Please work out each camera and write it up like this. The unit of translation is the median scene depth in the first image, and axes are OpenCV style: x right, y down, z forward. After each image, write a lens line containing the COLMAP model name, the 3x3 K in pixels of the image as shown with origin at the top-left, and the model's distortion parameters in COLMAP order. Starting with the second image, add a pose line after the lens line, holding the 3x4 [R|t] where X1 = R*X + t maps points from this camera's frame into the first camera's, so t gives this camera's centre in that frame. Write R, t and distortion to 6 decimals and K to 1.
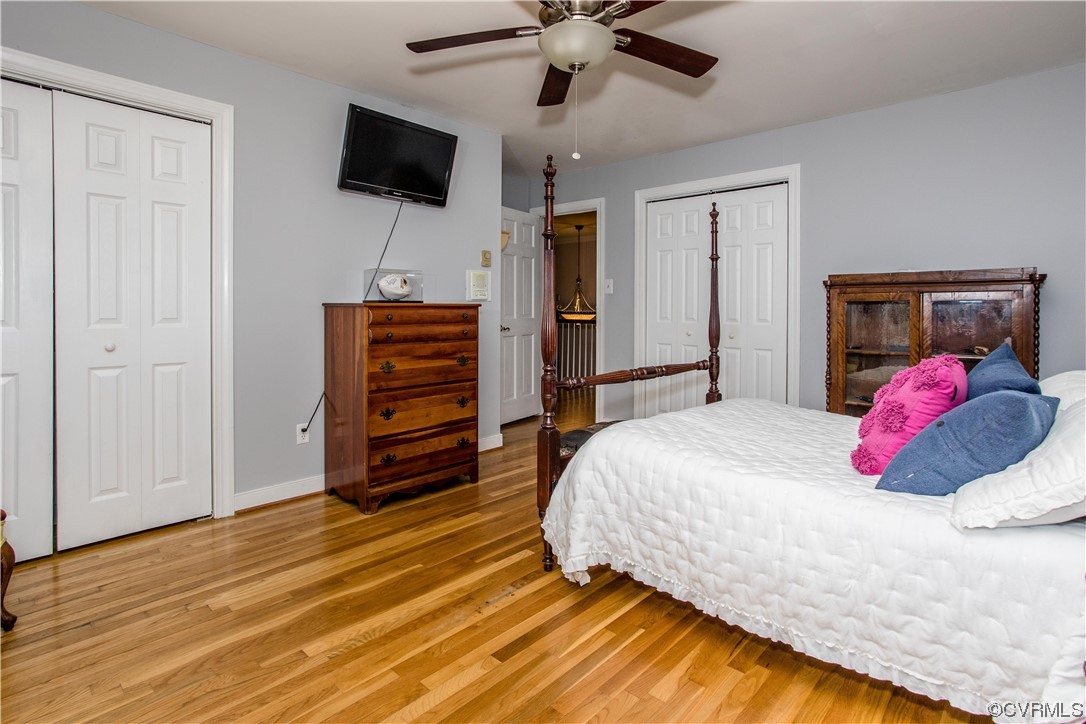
lens RADIAL K [[535.7, 0, 544.1], [0, 535.7, 337.7], [0, 0, 1]] dist [-0.052004, 0.025842]
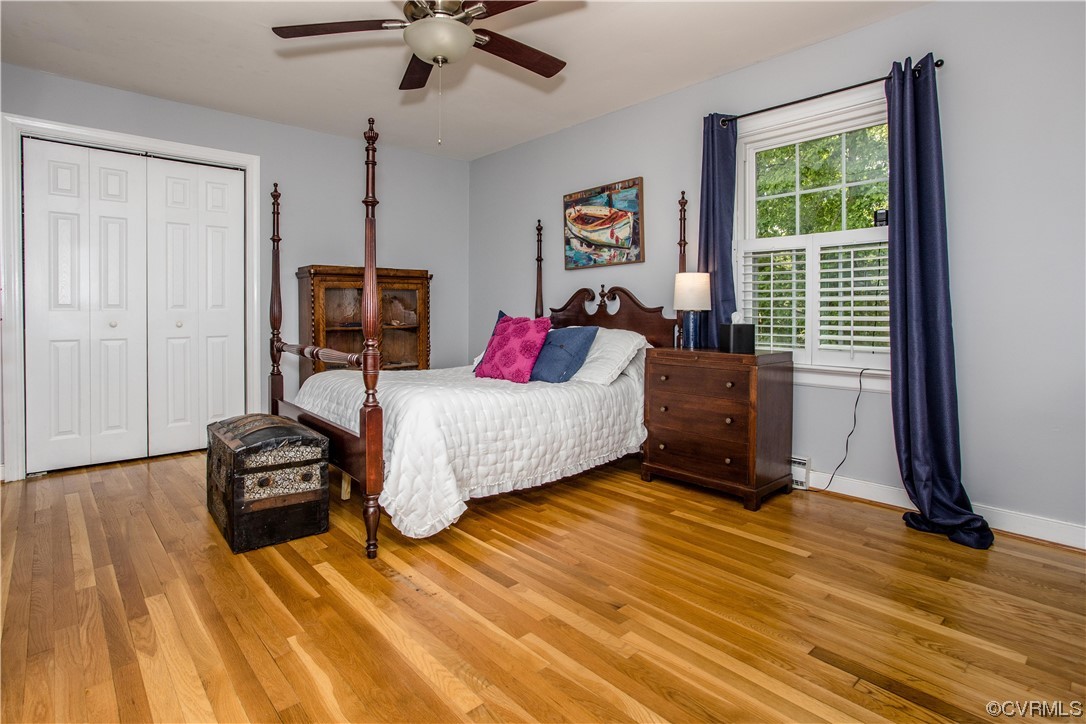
lens RADIAL K [[535.7, 0, 544.1], [0, 535.7, 337.7], [0, 0, 1]] dist [-0.052004, 0.025842]
pose [[0.063203, -0.040218, 0.997190, -0.926950], [0.039685, 0.998499, 0.037756, 0.025079], [-0.997211, 0.037188, 0.064705, 0.642761]]
